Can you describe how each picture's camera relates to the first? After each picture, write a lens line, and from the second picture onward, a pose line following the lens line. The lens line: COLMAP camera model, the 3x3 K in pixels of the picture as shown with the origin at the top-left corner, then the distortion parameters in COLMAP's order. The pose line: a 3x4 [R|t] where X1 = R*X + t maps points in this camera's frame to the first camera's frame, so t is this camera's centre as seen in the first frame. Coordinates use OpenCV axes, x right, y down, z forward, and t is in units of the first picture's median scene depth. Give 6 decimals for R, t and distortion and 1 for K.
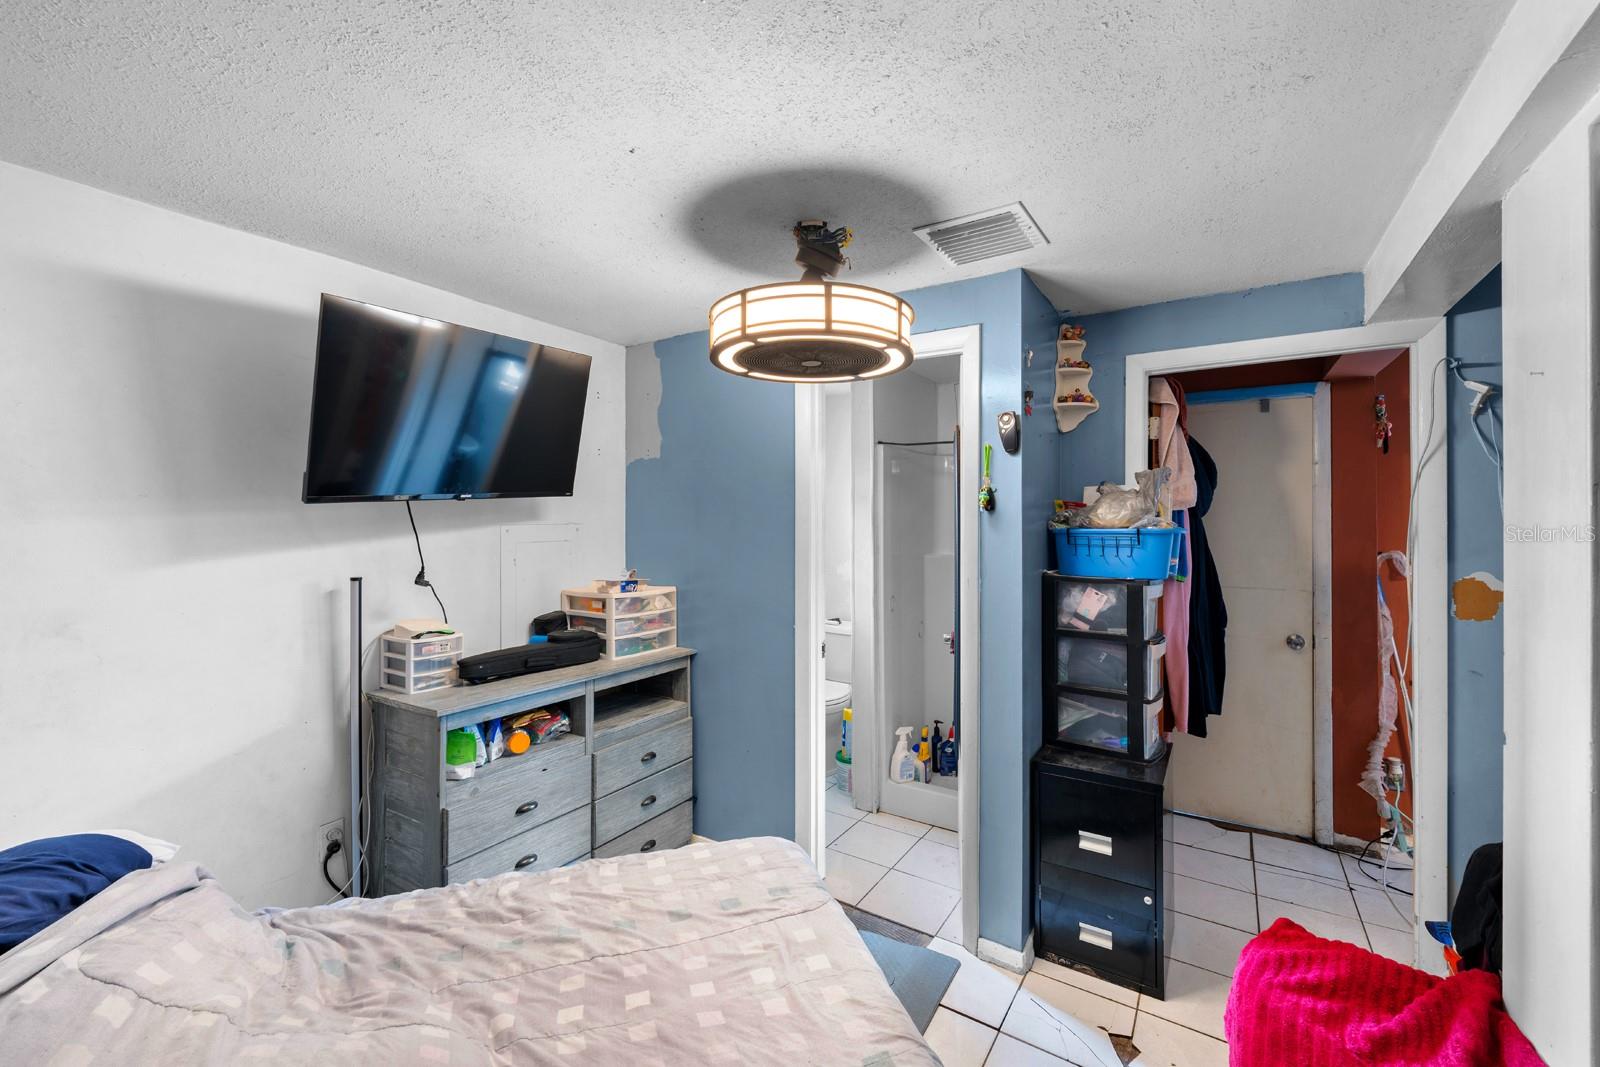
lens RADIAL K [[653.3, 0, 804.1], [0, 653.3, 528.4], [0, 0, 1]] dist [0.001226, 0.000498]
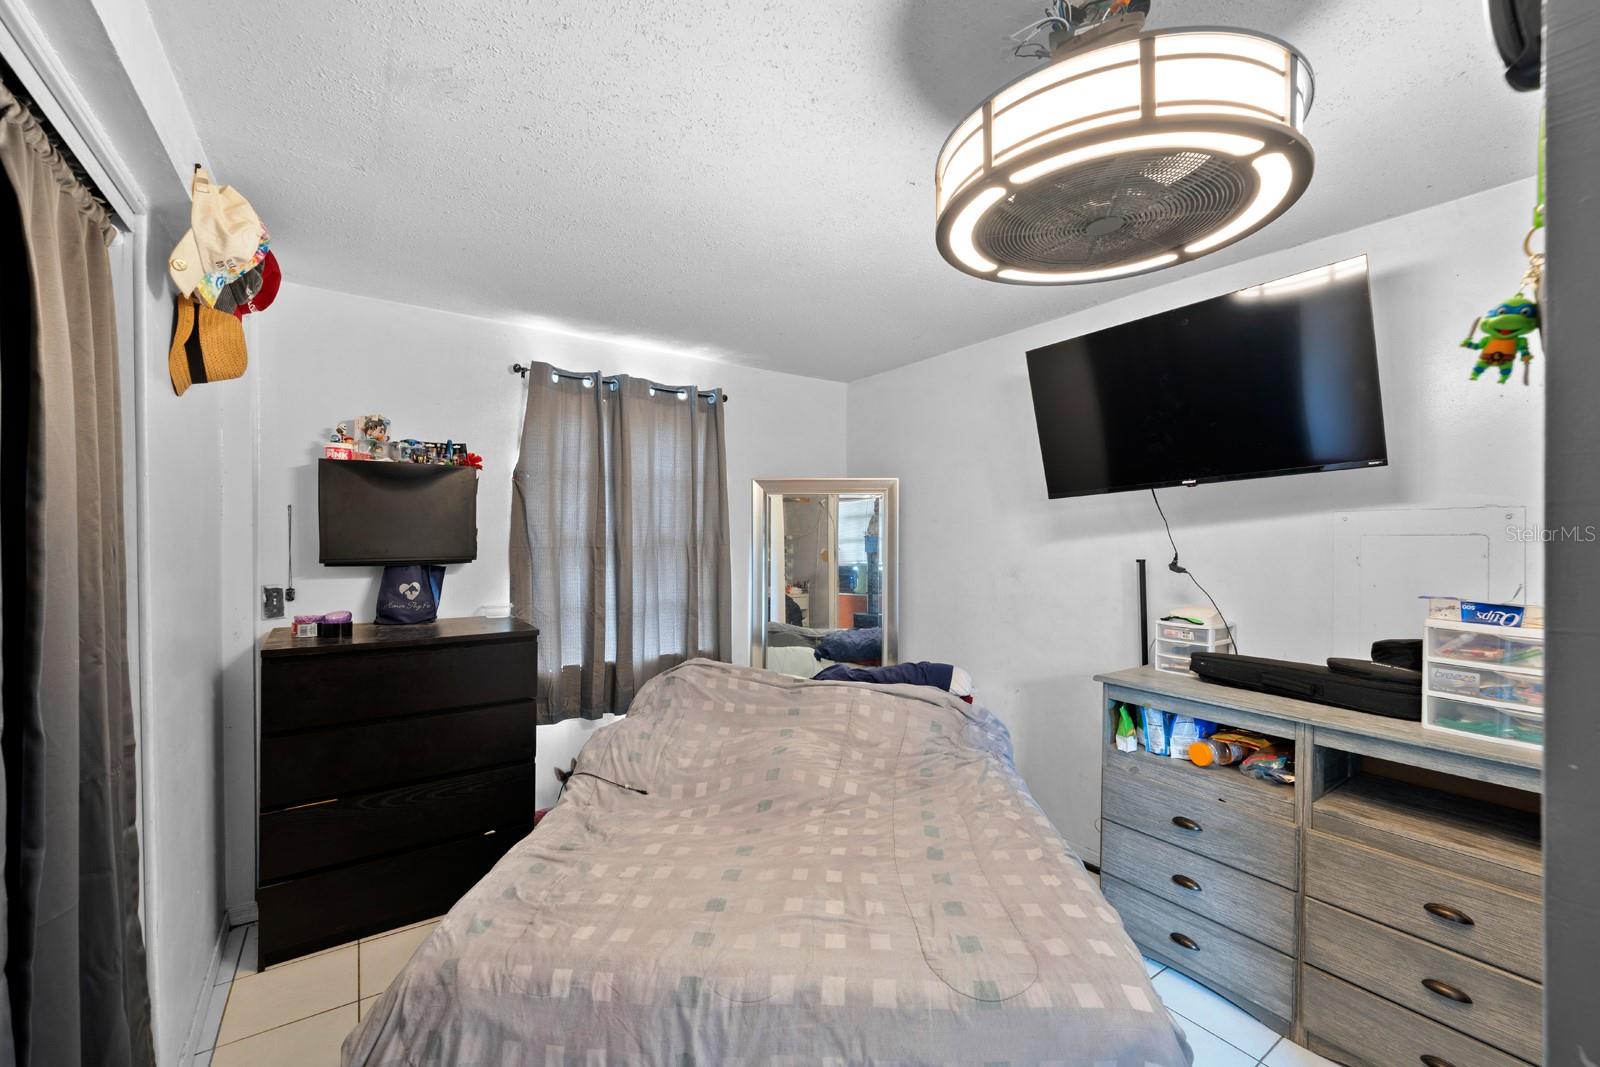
lens RADIAL K [[653.3, 0, 804.1], [0, 653.3, 534.8], [0, 0, 1]] dist [0.001226, 0.000498]
pose [[-0.384016, 0.000445, -0.923326, 0.551461], [-0.008731, 0.999953, 0.004113, 0.025863], [0.923285, 0.009641, -0.383994, 0.769086]]
